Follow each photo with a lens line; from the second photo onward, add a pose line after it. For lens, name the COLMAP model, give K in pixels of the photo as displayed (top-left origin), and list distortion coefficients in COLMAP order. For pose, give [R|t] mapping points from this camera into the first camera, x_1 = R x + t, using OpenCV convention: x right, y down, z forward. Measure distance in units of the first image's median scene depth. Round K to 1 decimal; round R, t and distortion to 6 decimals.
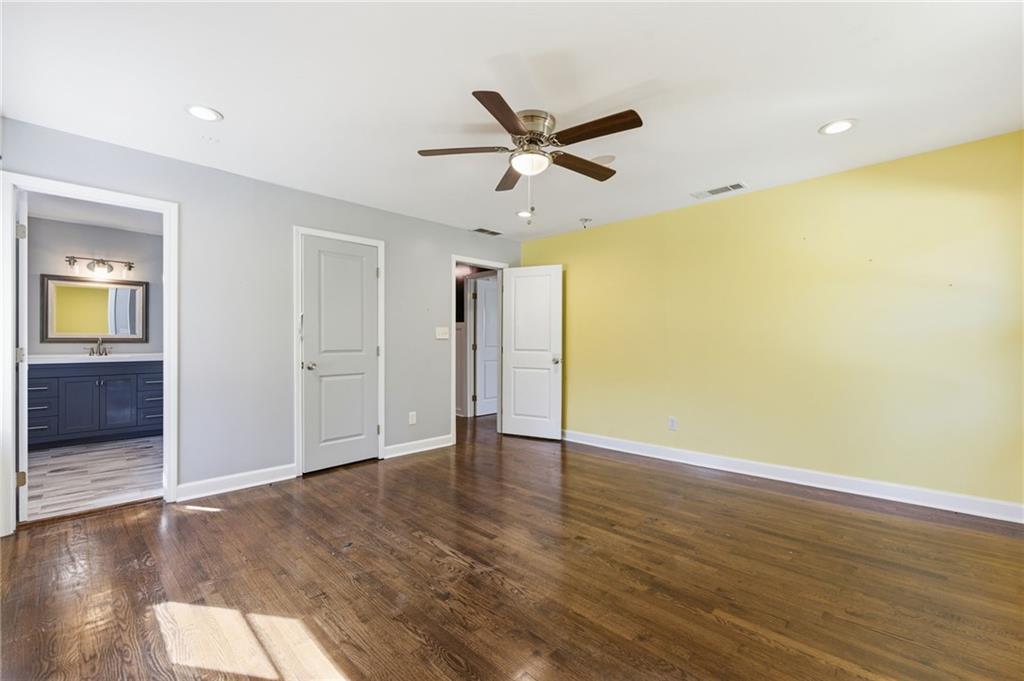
lens RADIAL K [[432.5, 0, 508.7], [0, 432.5, 341.8], [0, 0, 1]] dist [-0.010086, 0.000079]
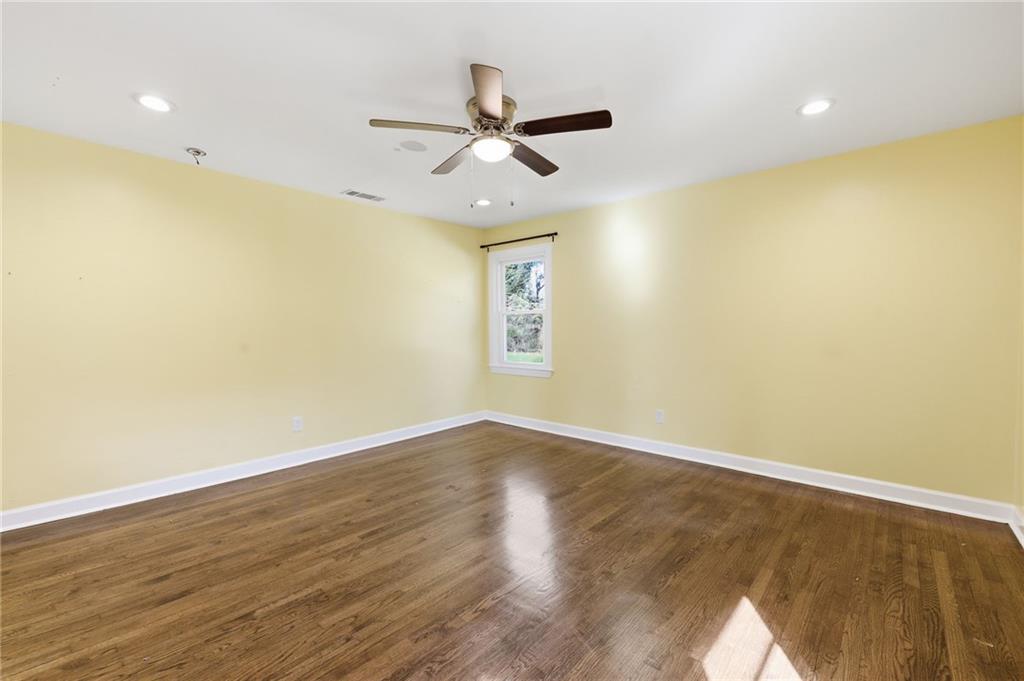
lens RADIAL K [[432.5, 0, 508.7], [0, 432.5, 341.8], [0, 0, 1]] dist [-0.010086, 0.000079]
pose [[-0.046251, -0.023855, 0.998645, -0.756568], [0.006589, 0.999686, 0.024185, -0.004672], [-0.998908, 0.007698, -0.046079, 0.826634]]
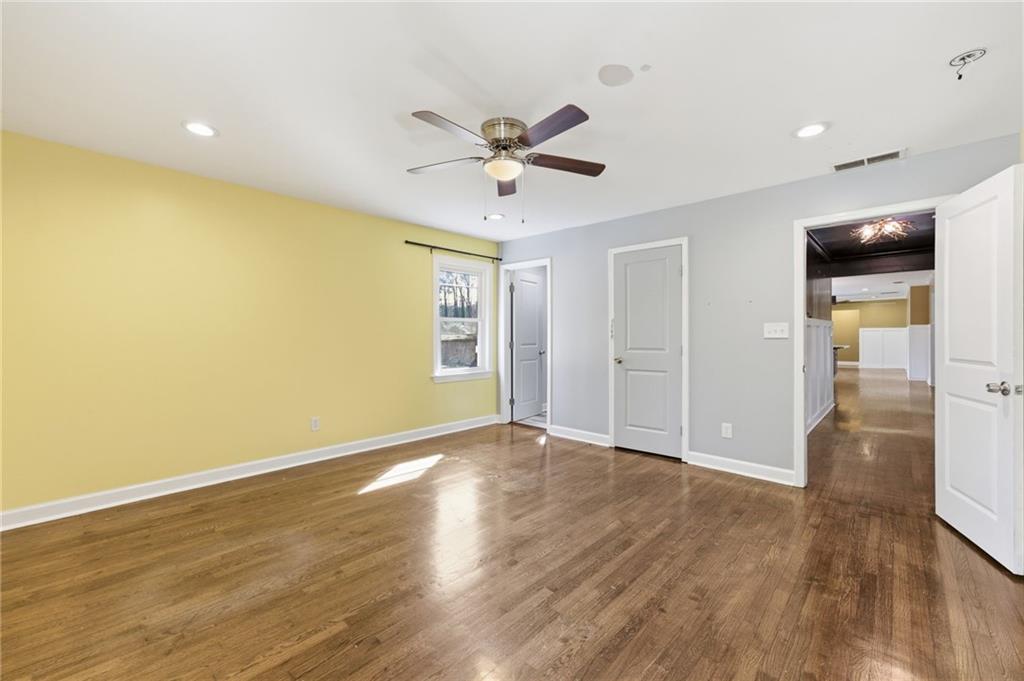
lens RADIAL K [[410.4, 0, 513.3], [0, 410.4, 333.7], [0, 0, 1]] dist [-0.008046, 0.000086]
pose [[0.025012, -0.009811, -0.999639, 0.849407], [-0.005595, 0.999935, -0.009954, -0.007262], [0.999672, 0.005842, 0.024955, 0.816768]]
